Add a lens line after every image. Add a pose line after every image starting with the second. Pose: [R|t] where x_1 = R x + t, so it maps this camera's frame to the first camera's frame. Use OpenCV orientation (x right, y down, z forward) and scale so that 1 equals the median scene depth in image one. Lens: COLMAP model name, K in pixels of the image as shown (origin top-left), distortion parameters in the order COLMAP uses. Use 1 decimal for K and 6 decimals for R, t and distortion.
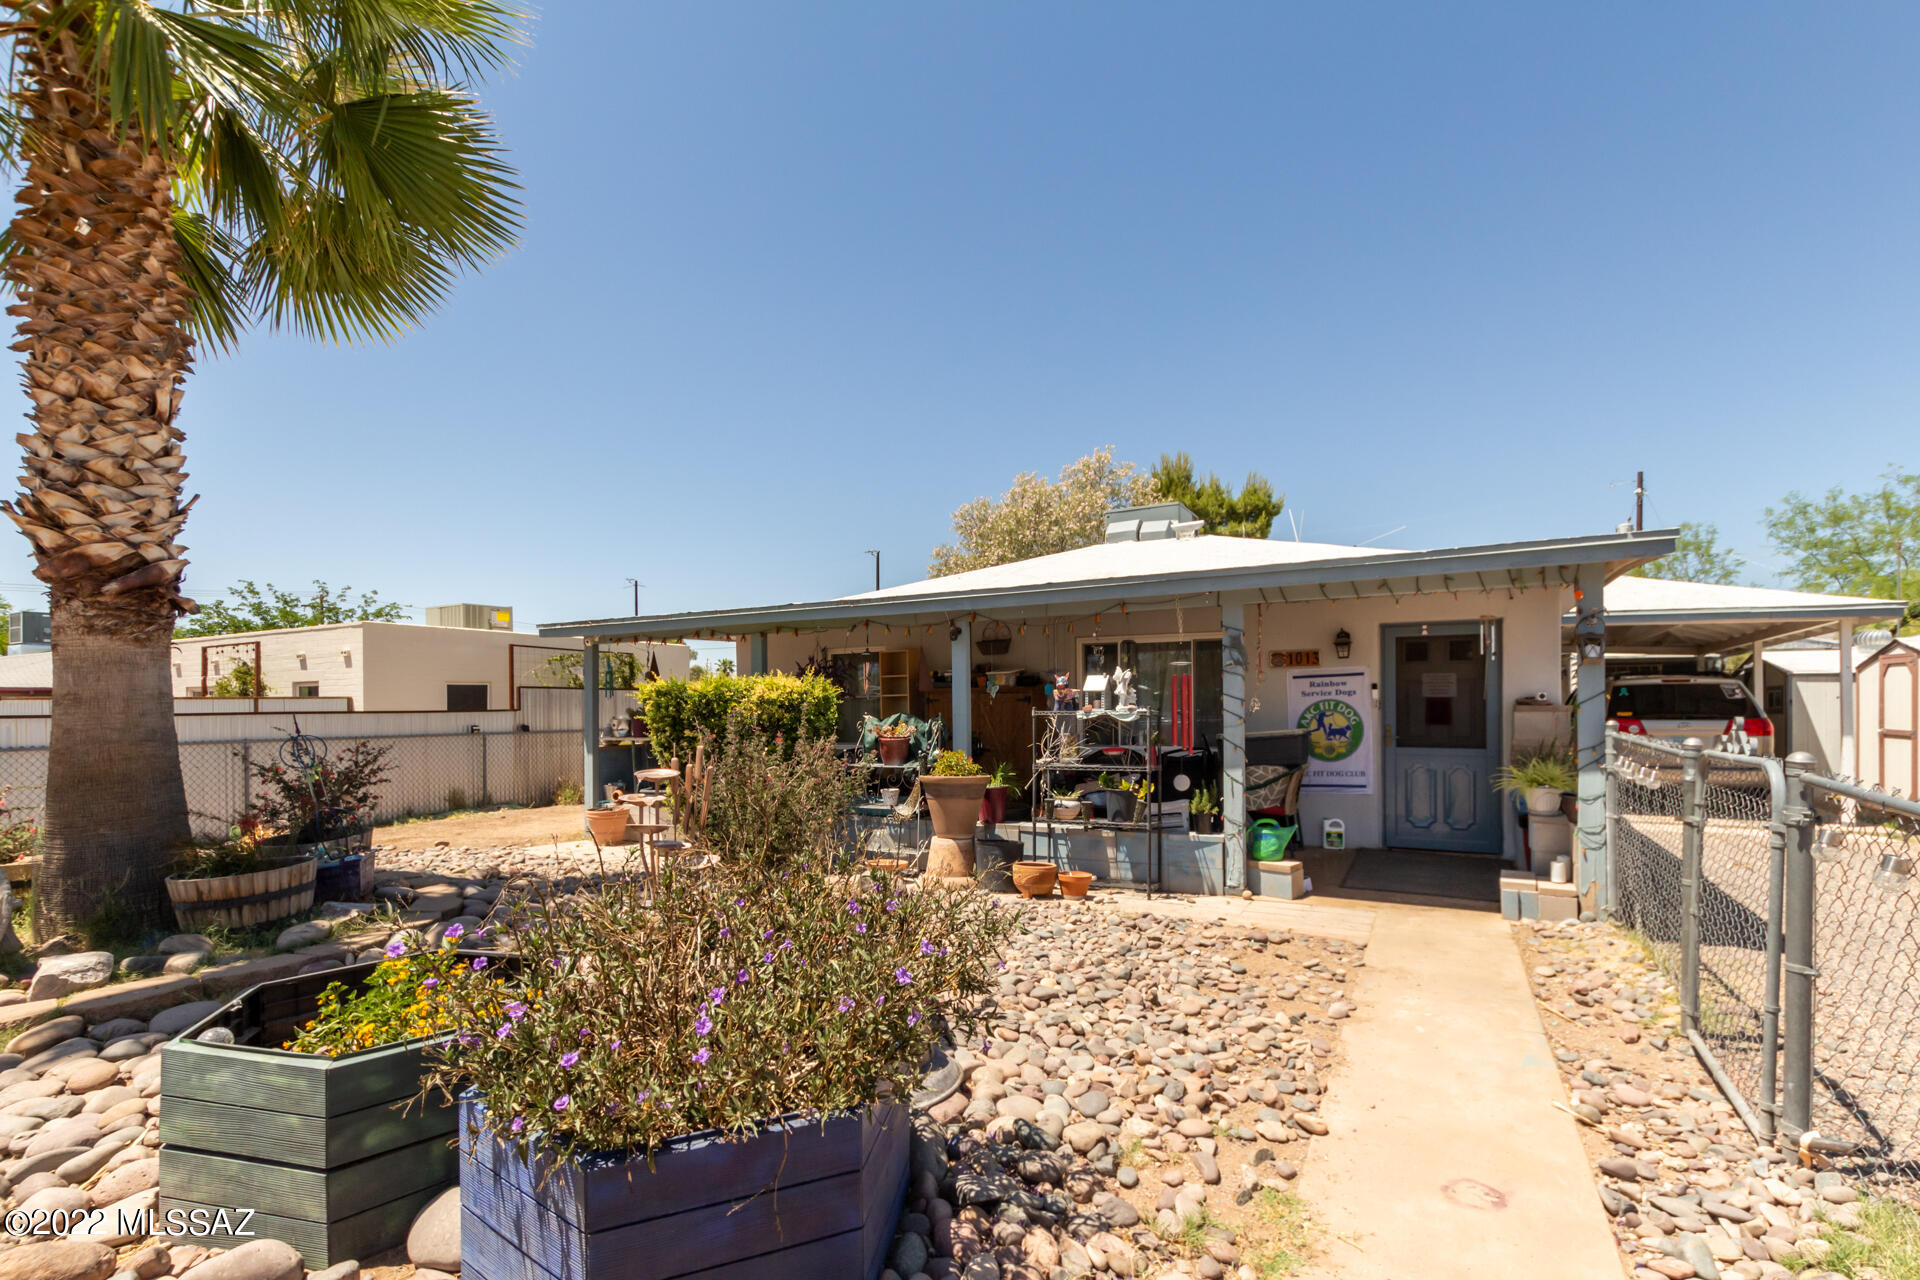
lens RADIAL K [[861.8, 0, 977.0], [0, 861.8, 690.2], [0, 0, 1]] dist [0.001074, 0.000199]
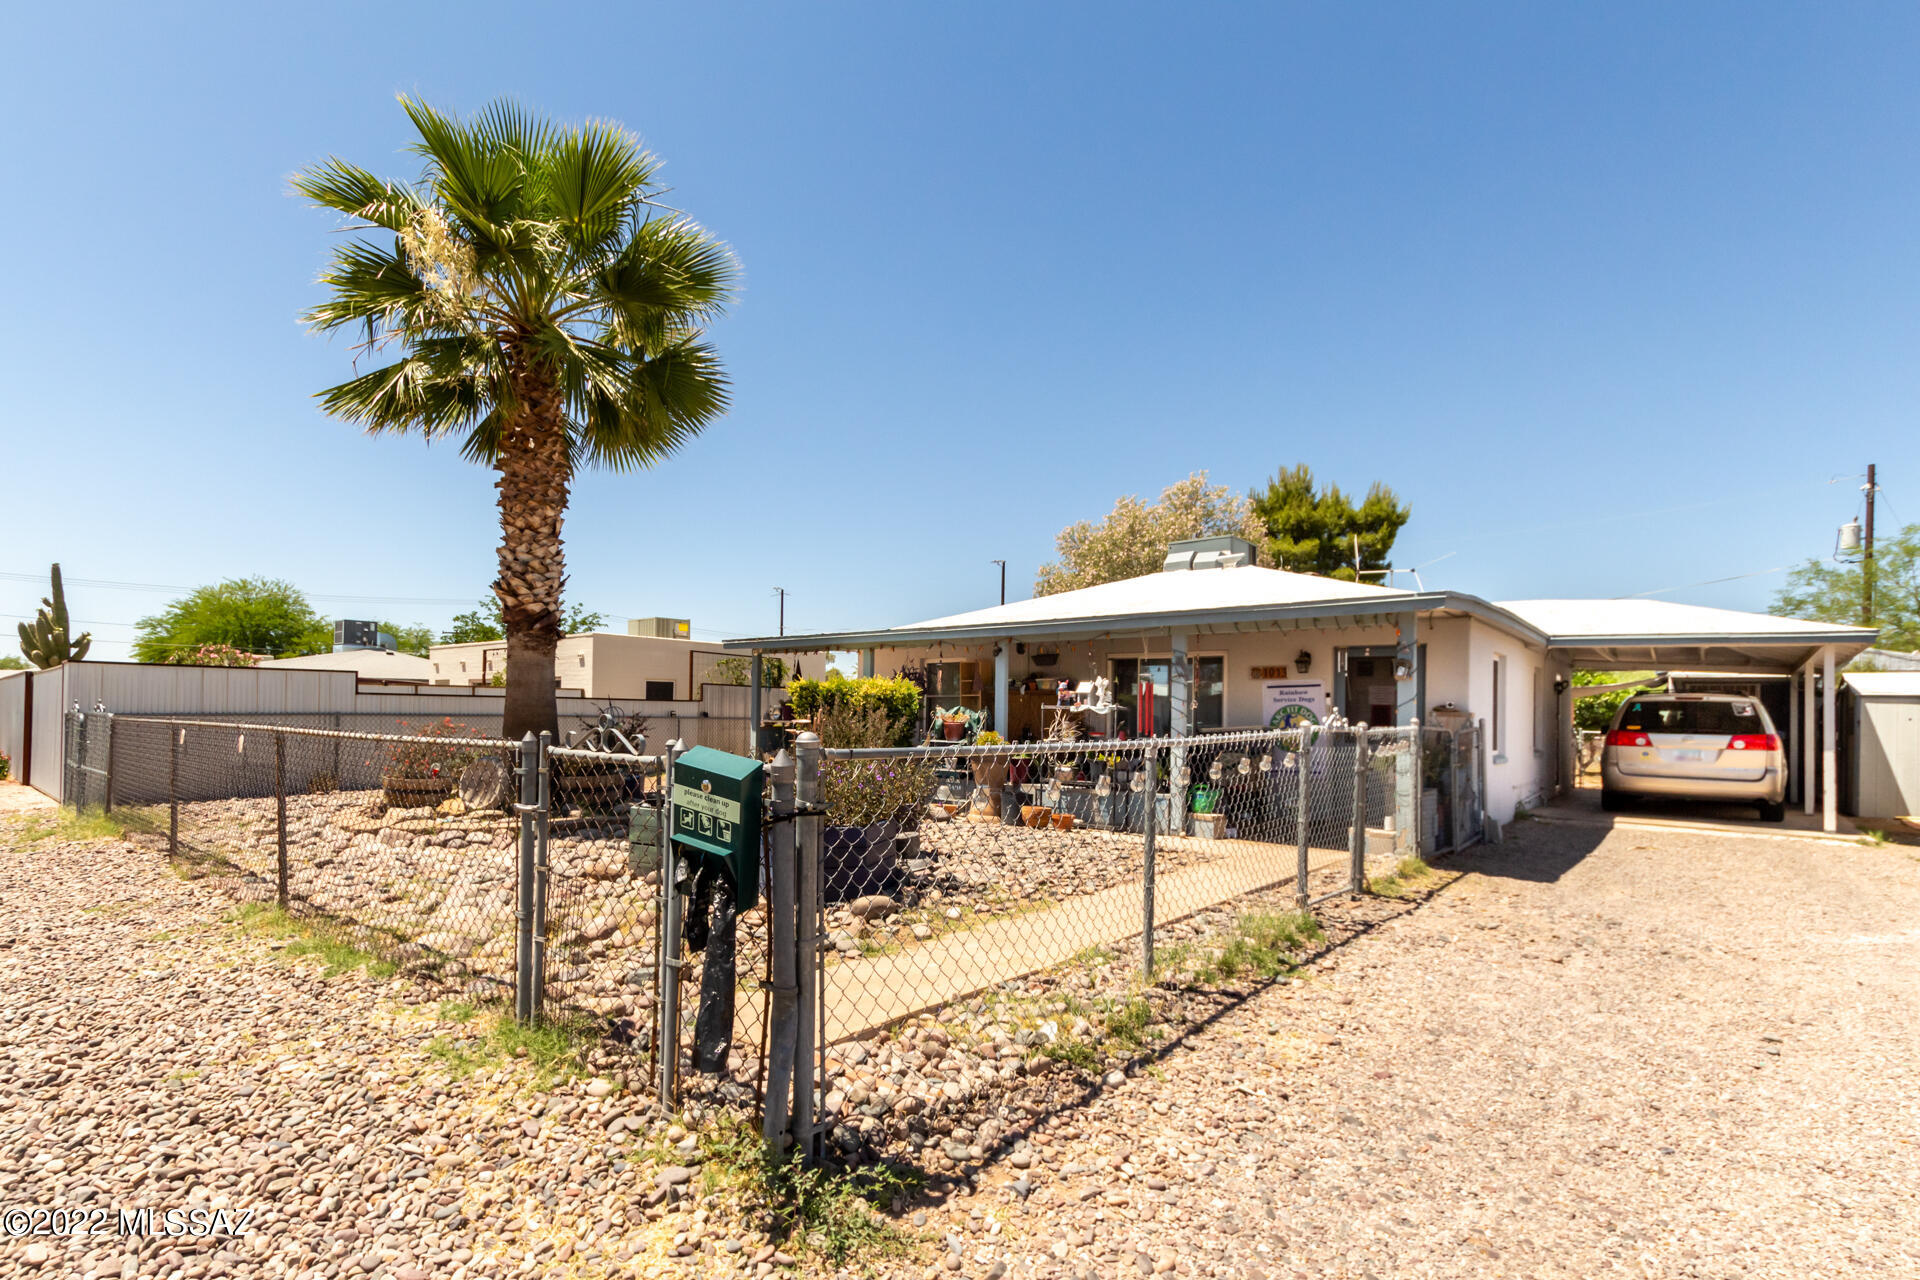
lens RADIAL K [[861.8, 0, 926.5], [0, 861.8, 678.2], [0, 0, 1]] dist [0.001074, 0.000199]
pose [[0.978466, 0.018550, -0.205573, 0.160434], [-0.022799, 0.999572, -0.018321, 0.008485], [0.205145, 0.022613, 0.978470, -0.448308]]
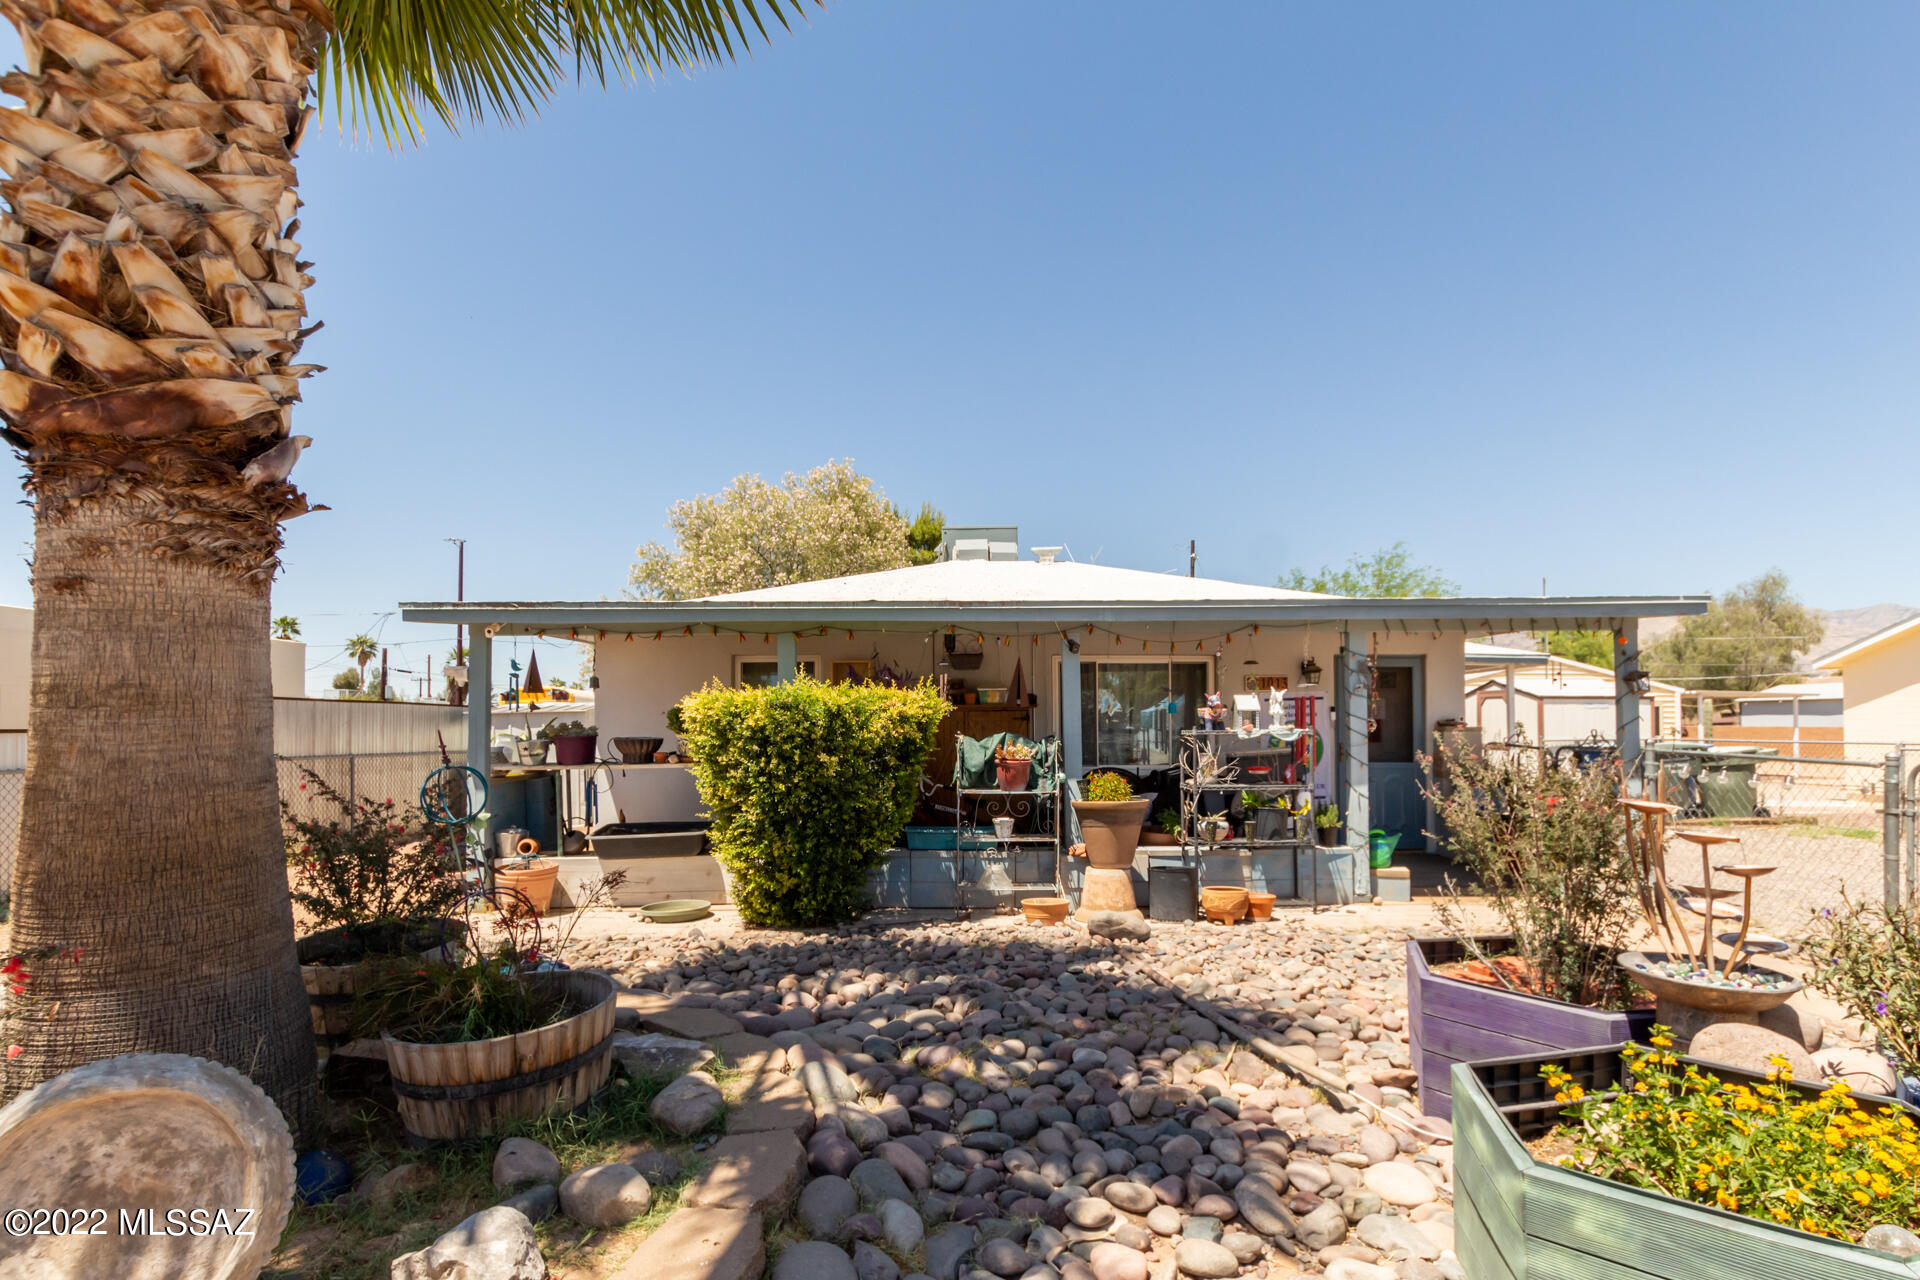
lens RADIAL K [[861.8, 0, 1005.2], [0, 861.8, 689.4], [0, 0, 1]] dist [0.001074, 0.000199]
pose [[0.884138, 0.026353, 0.466483, -0.529965], [-0.014999, 0.999494, -0.028035, 0.008245], [-0.466986, 0.017790, 0.884086, 0.224689]]
